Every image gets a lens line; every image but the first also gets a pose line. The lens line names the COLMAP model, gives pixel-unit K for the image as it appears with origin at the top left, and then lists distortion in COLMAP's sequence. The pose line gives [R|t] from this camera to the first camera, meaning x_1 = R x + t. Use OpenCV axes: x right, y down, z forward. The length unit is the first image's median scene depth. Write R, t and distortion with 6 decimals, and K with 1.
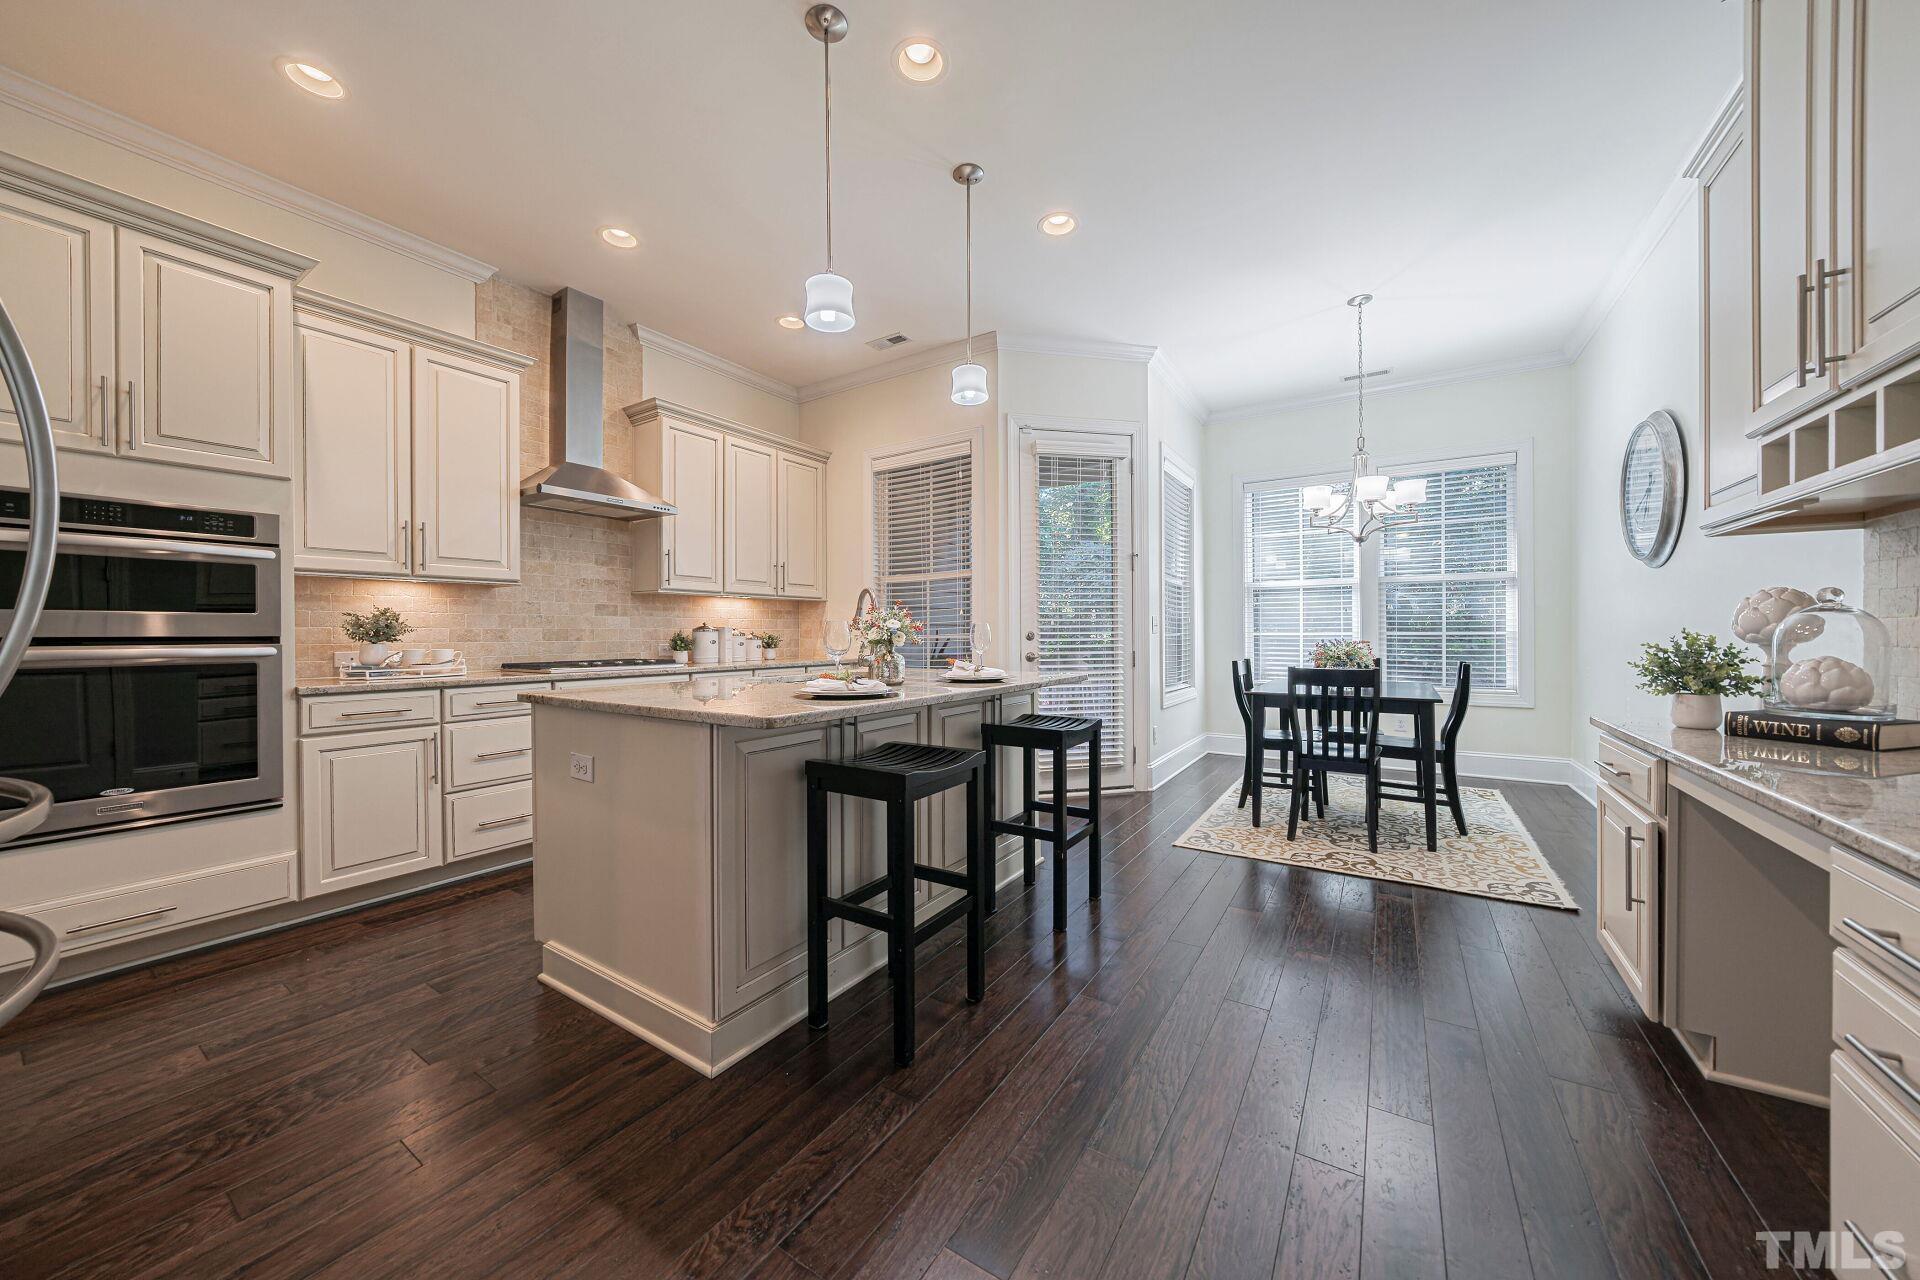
lens RADIAL K [[665.9, 0, 958.4], [0, 665.9, 633.8], [0, 0, 1]] dist [-0.011234, -0.000134]
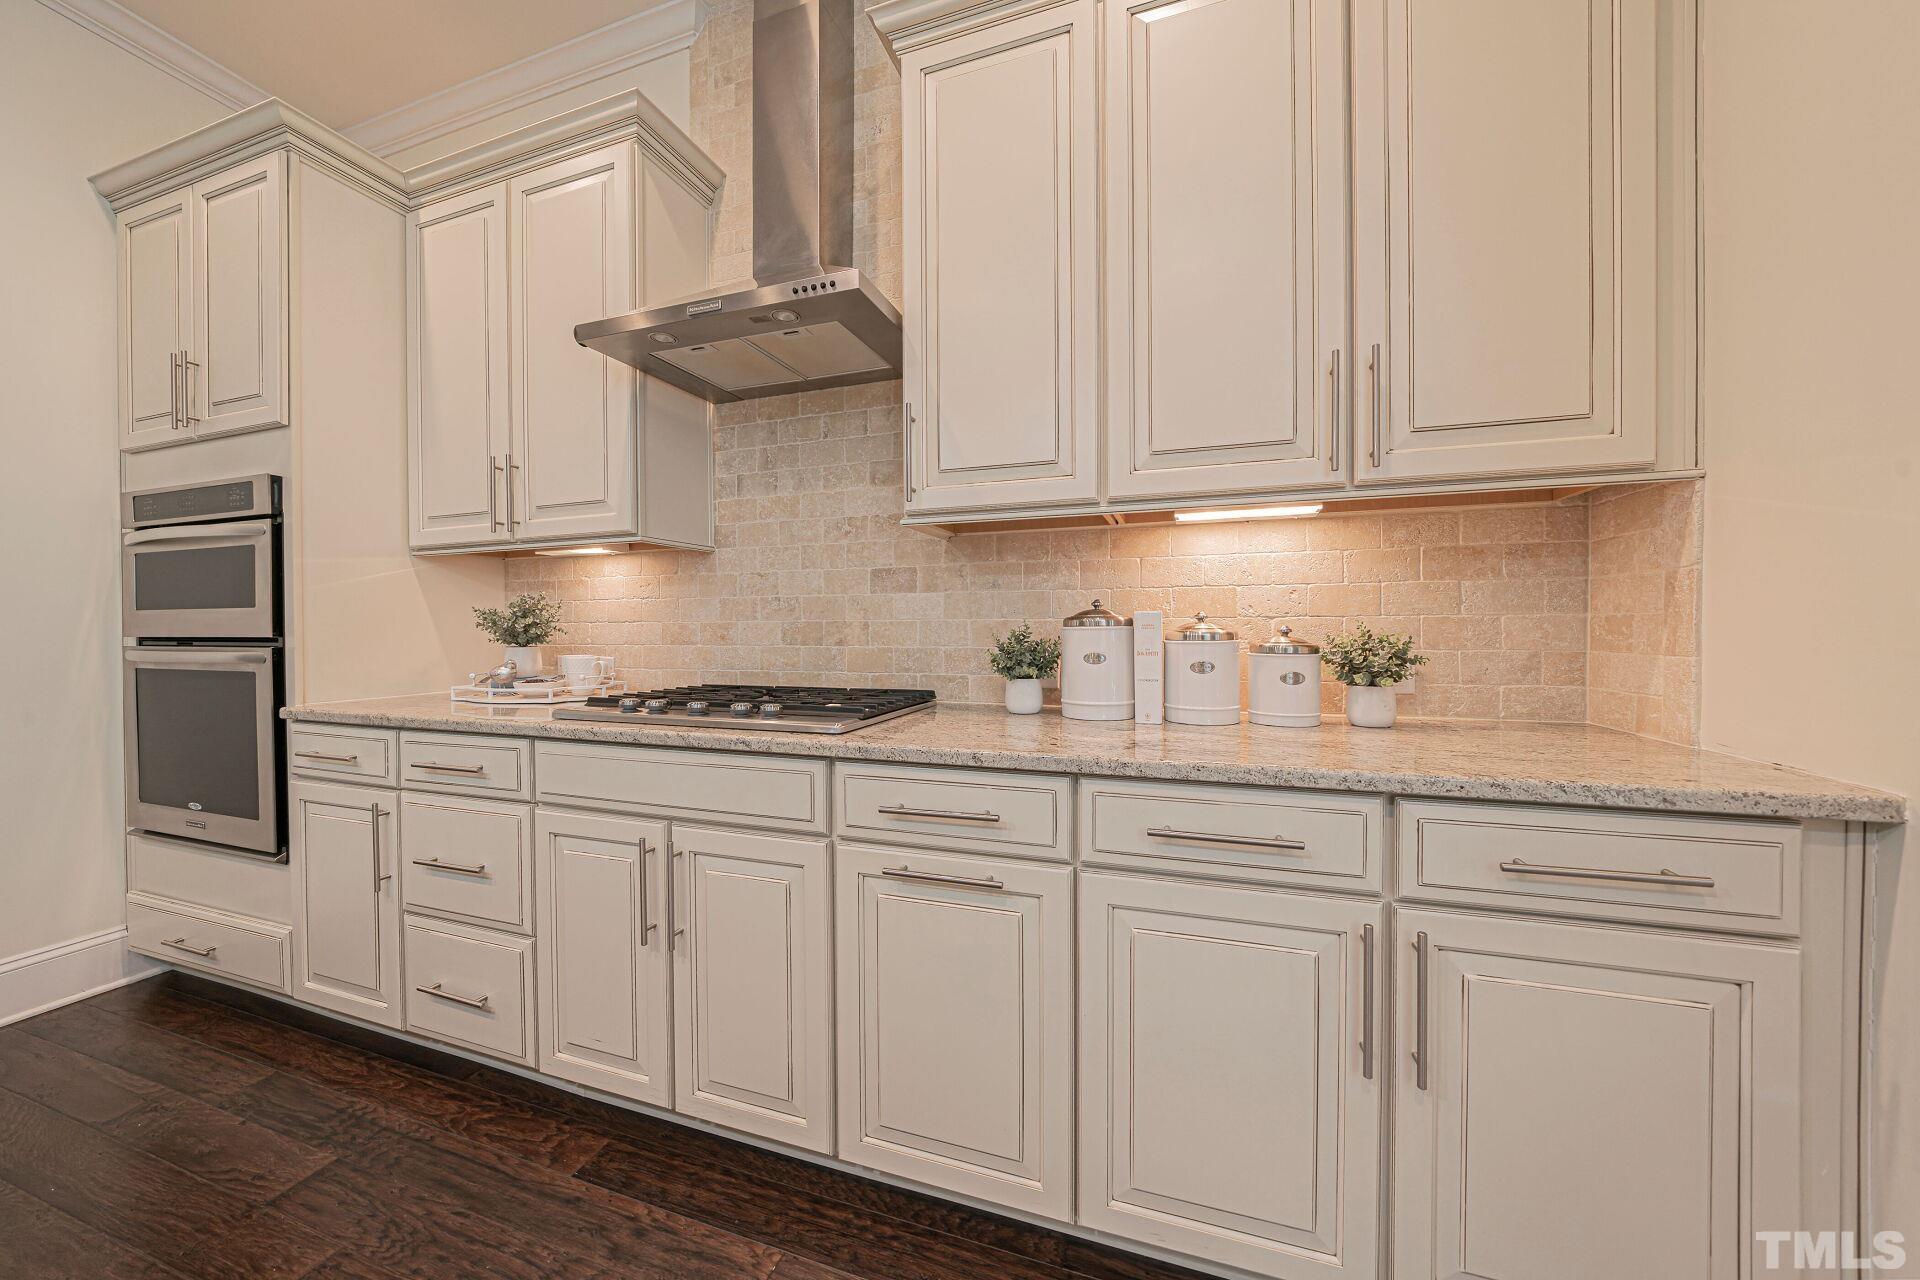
lens RADIAL K [[665.9, 0, 962.9], [0, 665.9, 629.8], [0, 0, 1]] dist [-0.011234, -0.000134]
pose [[0.247050, 0.007978, -0.968970, -0.068397], [0.002767, 0.999956, 0.008938, -0.005051], [0.968999, -0.004890, 0.247017, 0.896541]]
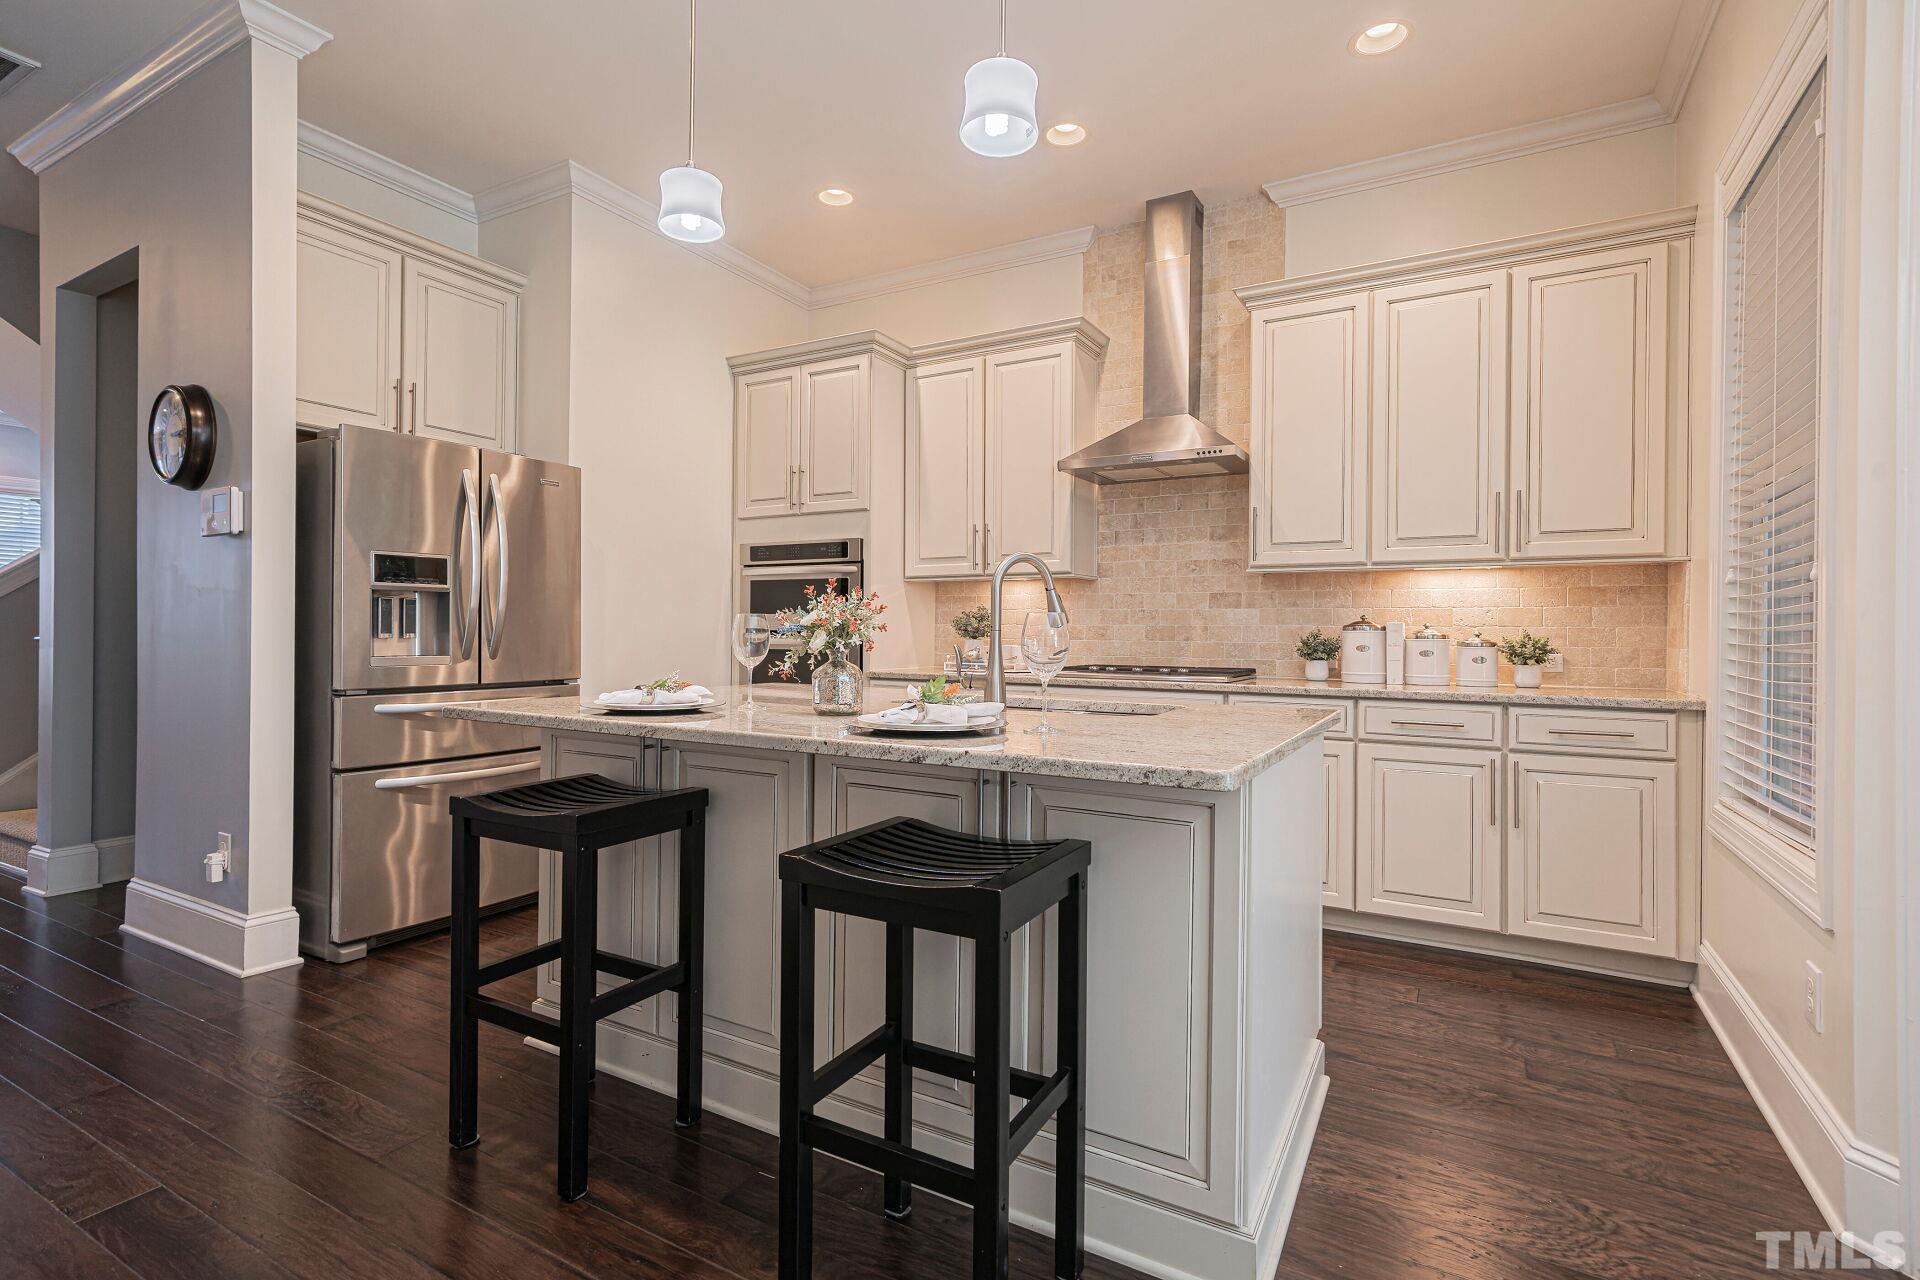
lens RADIAL K [[908.1, 0, 954.3], [0, 908.1, 628.0], [0, 0, 1]] dist [0.009155, -0.000224]
pose [[0.054573, 0.003553, -0.998503, 0.442774], [-0.008457, 0.999959, 0.003096, -0.005353], [0.998474, 0.008275, 0.054601, 0.620084]]
